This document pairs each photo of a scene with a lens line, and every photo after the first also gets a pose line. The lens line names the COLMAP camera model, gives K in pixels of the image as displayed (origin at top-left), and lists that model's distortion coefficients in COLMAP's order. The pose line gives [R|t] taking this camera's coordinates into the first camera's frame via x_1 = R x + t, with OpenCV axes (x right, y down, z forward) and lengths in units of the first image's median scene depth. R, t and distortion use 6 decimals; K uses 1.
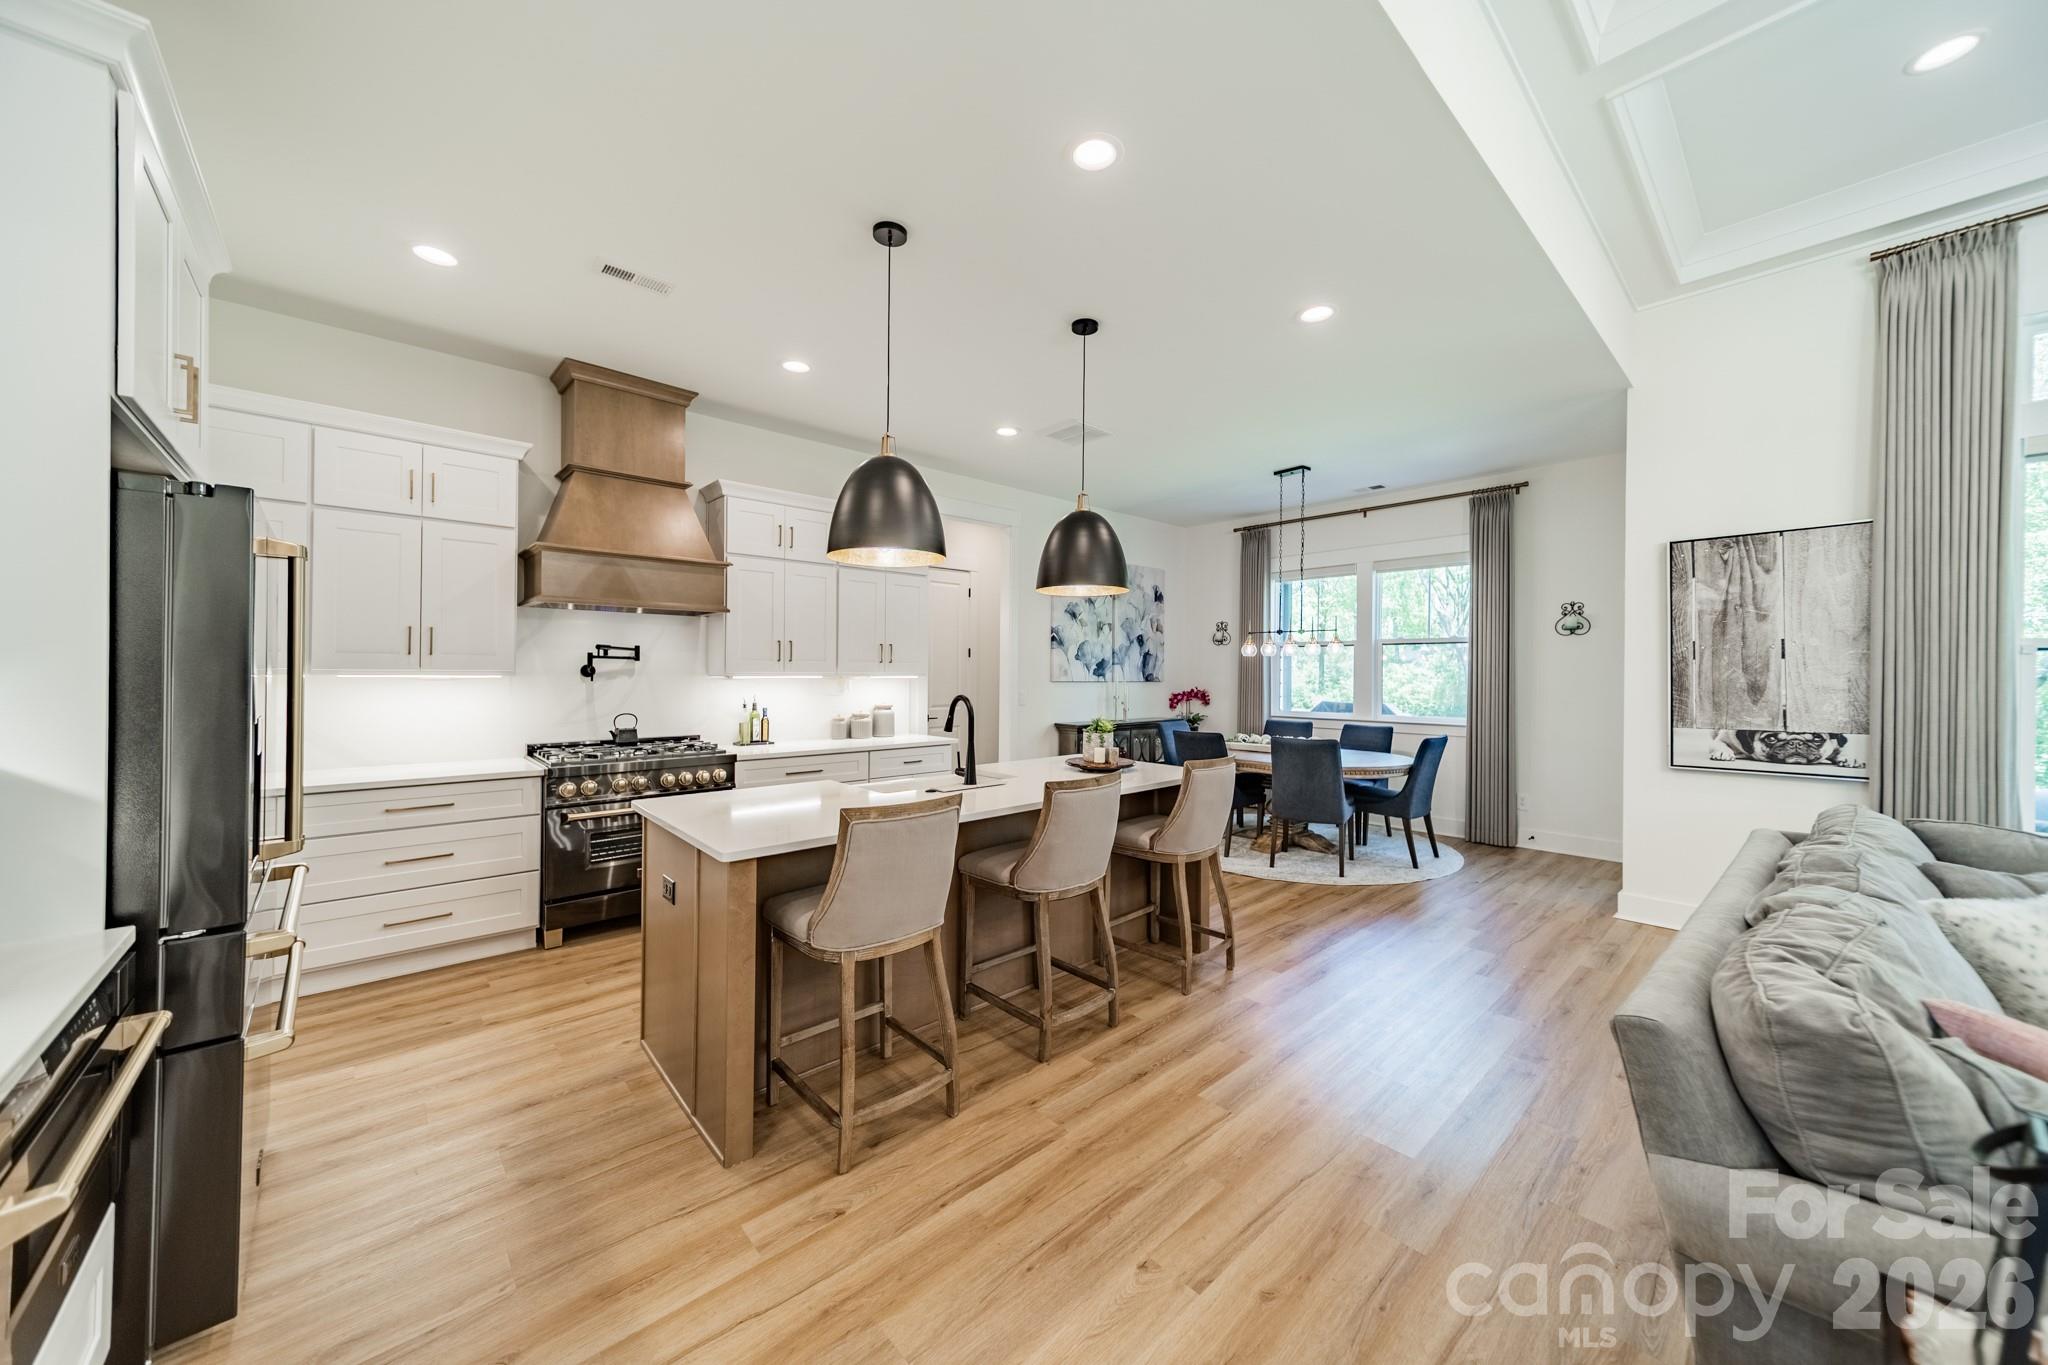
lens RADIAL K [[724.0, 0, 1029.7], [0, 724.0, 671.5], [0, 0, 1]] dist [0.006617, 0.000232]
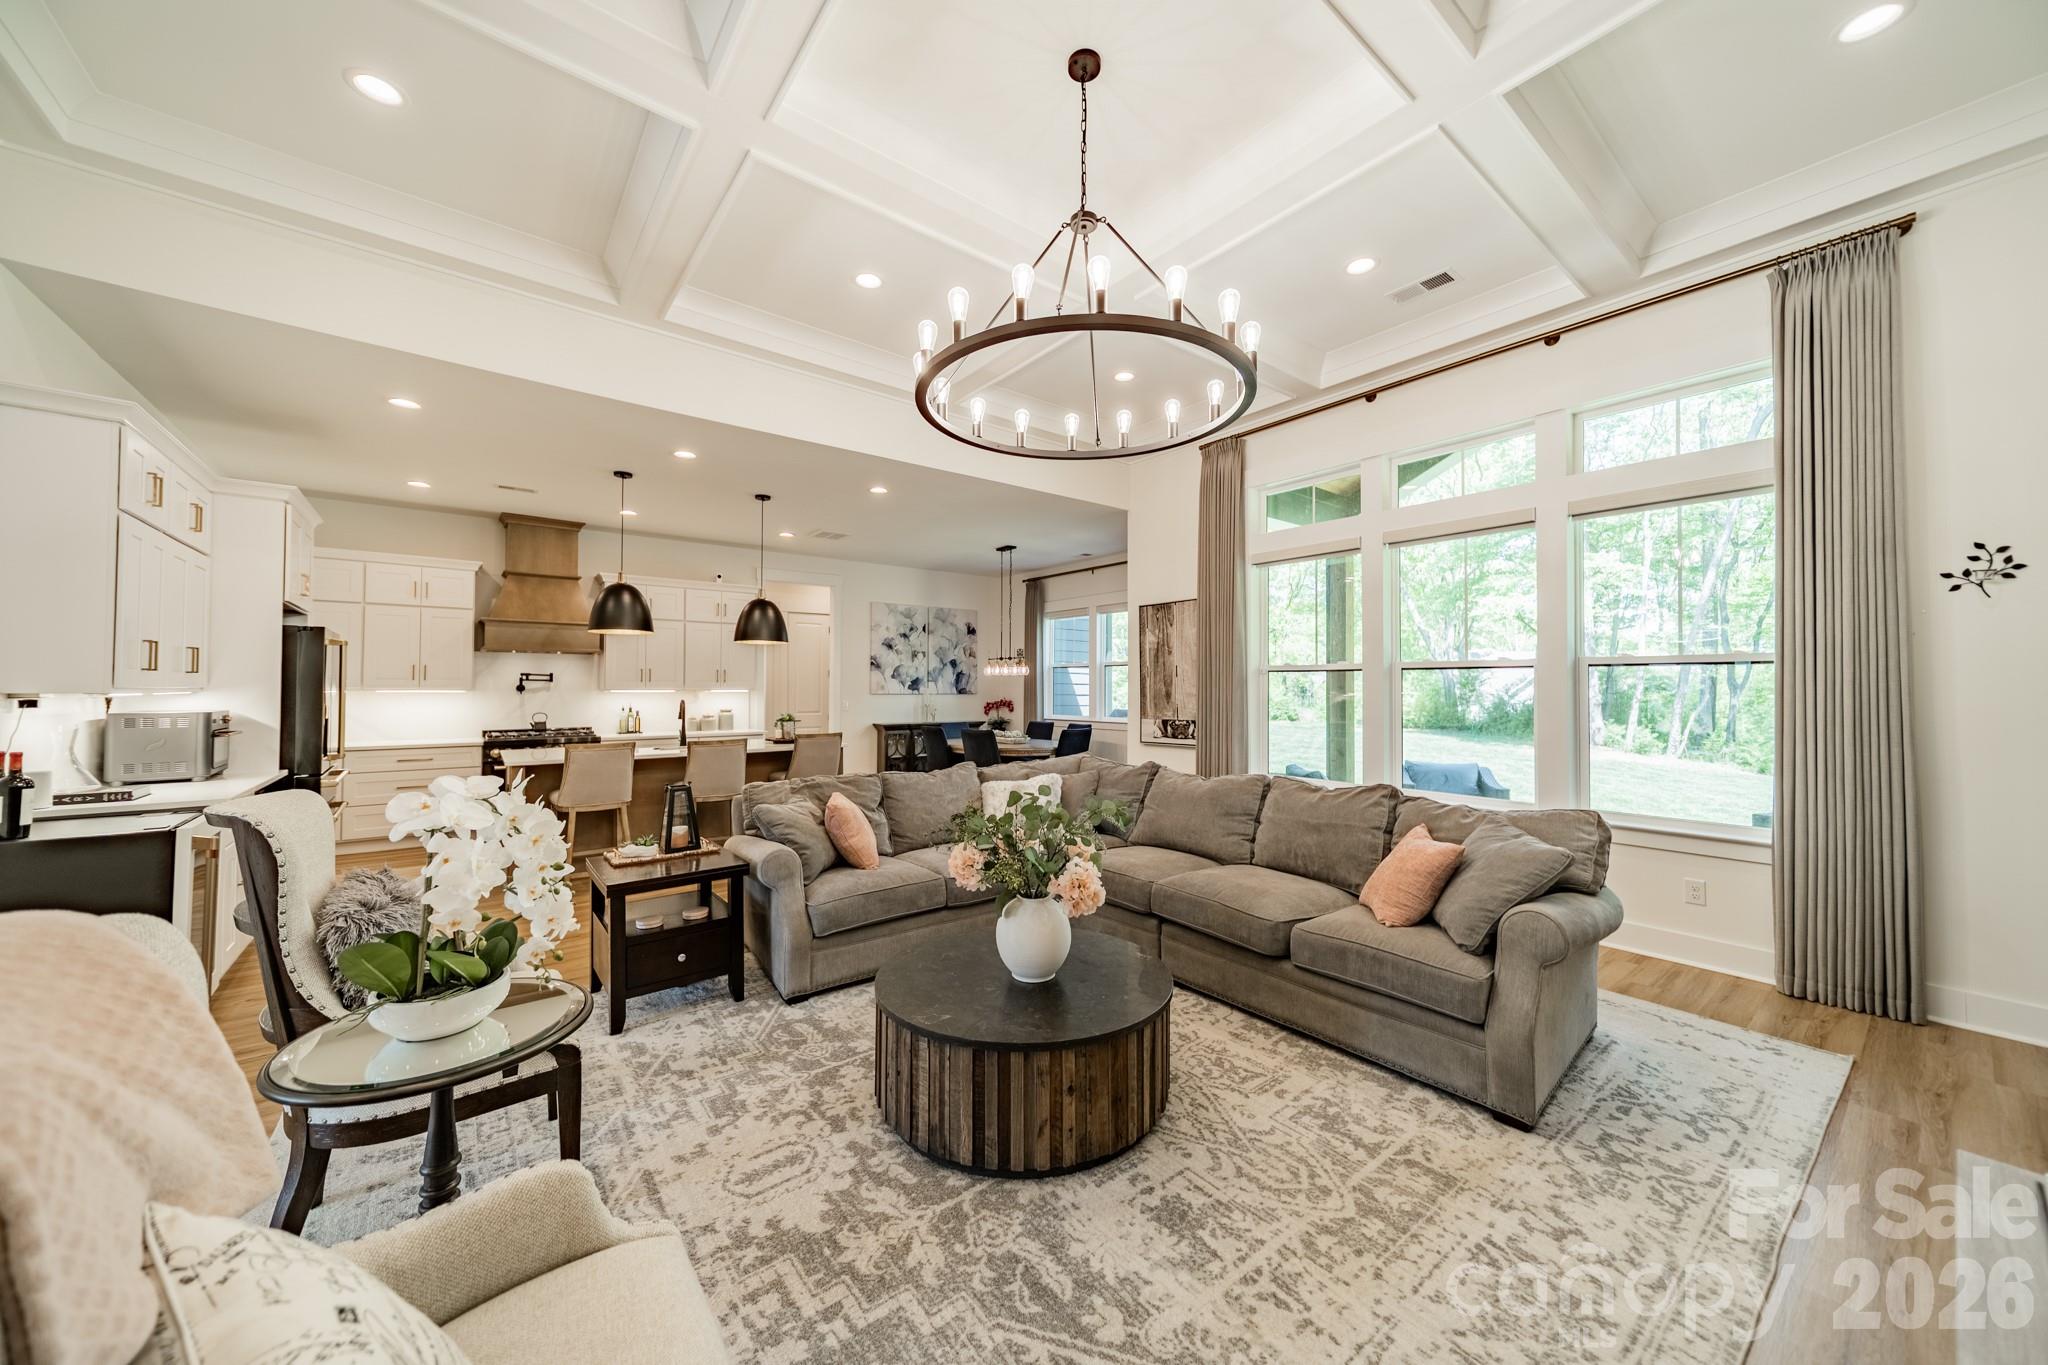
lens RADIAL K [[724.0, 0, 1029.5], [0, 724.0, 674.2], [0, 0, 1]] dist [0.006617, 0.000232]
pose [[0.997232, -0.006610, -0.074056, 0.696237], [0.005309, 0.999828, -0.017745, 0.003313], [0.074161, 0.017303, 0.997096, -0.601805]]
